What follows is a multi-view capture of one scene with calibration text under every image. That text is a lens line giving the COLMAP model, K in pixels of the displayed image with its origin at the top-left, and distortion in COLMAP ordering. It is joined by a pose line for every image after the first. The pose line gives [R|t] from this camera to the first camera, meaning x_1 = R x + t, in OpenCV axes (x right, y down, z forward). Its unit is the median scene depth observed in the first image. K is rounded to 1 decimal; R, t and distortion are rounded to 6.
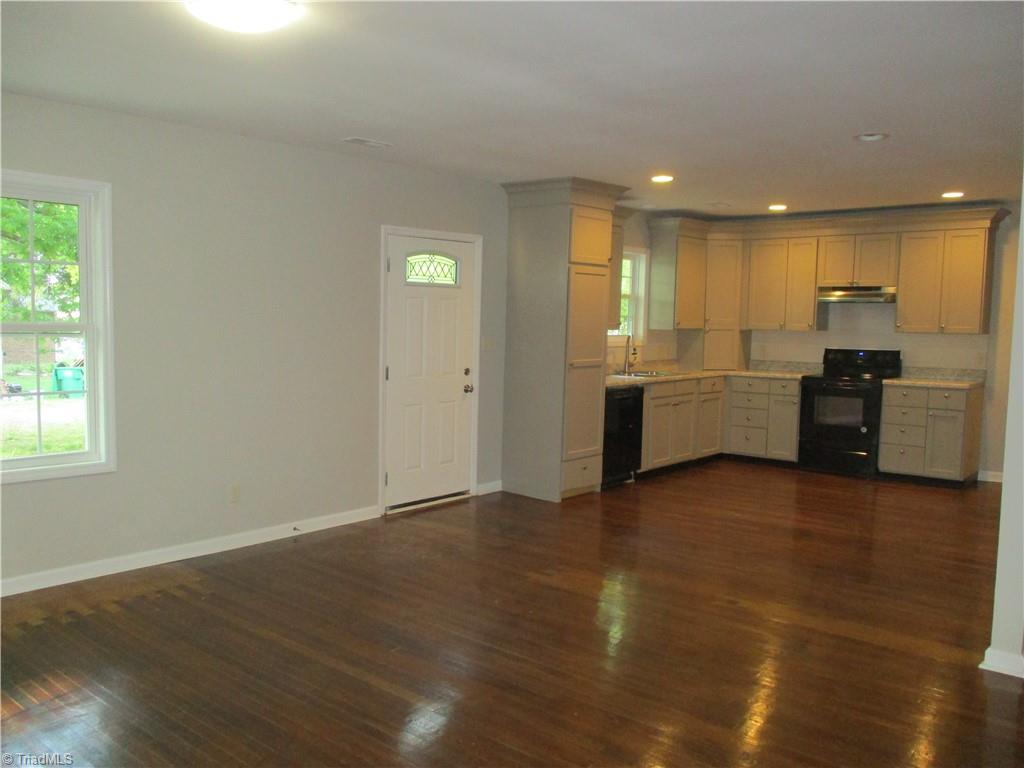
lens RADIAL K [[851.5, 0, 514.4], [0, 851.5, 402.3], [0, 0, 1]] dist [-0.020420, -0.001185]
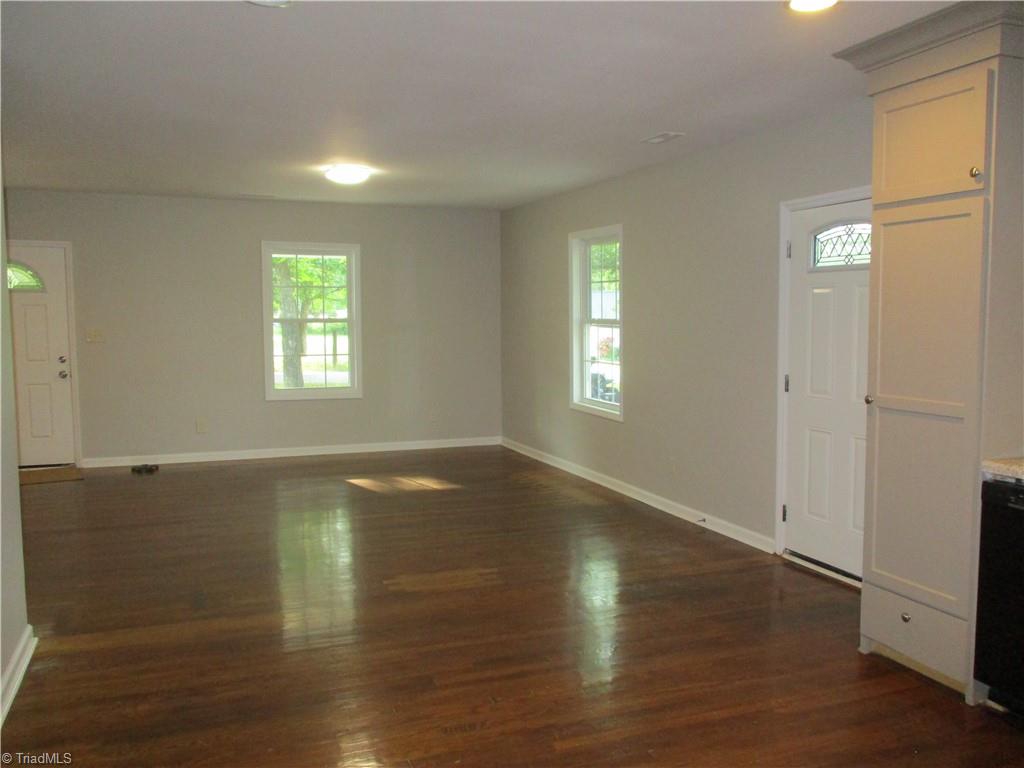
lens RADIAL K [[856.3, 0, 511.3], [0, 856.3, 394.4], [0, 0, 1]] dist [-0.000217, -0.009052]
pose [[-0.469457, 0.070858, -0.880107, 0.604587], [-0.090653, 0.987639, 0.127871, -0.091090], [0.878289, 0.139814, -0.457231, 0.997131]]
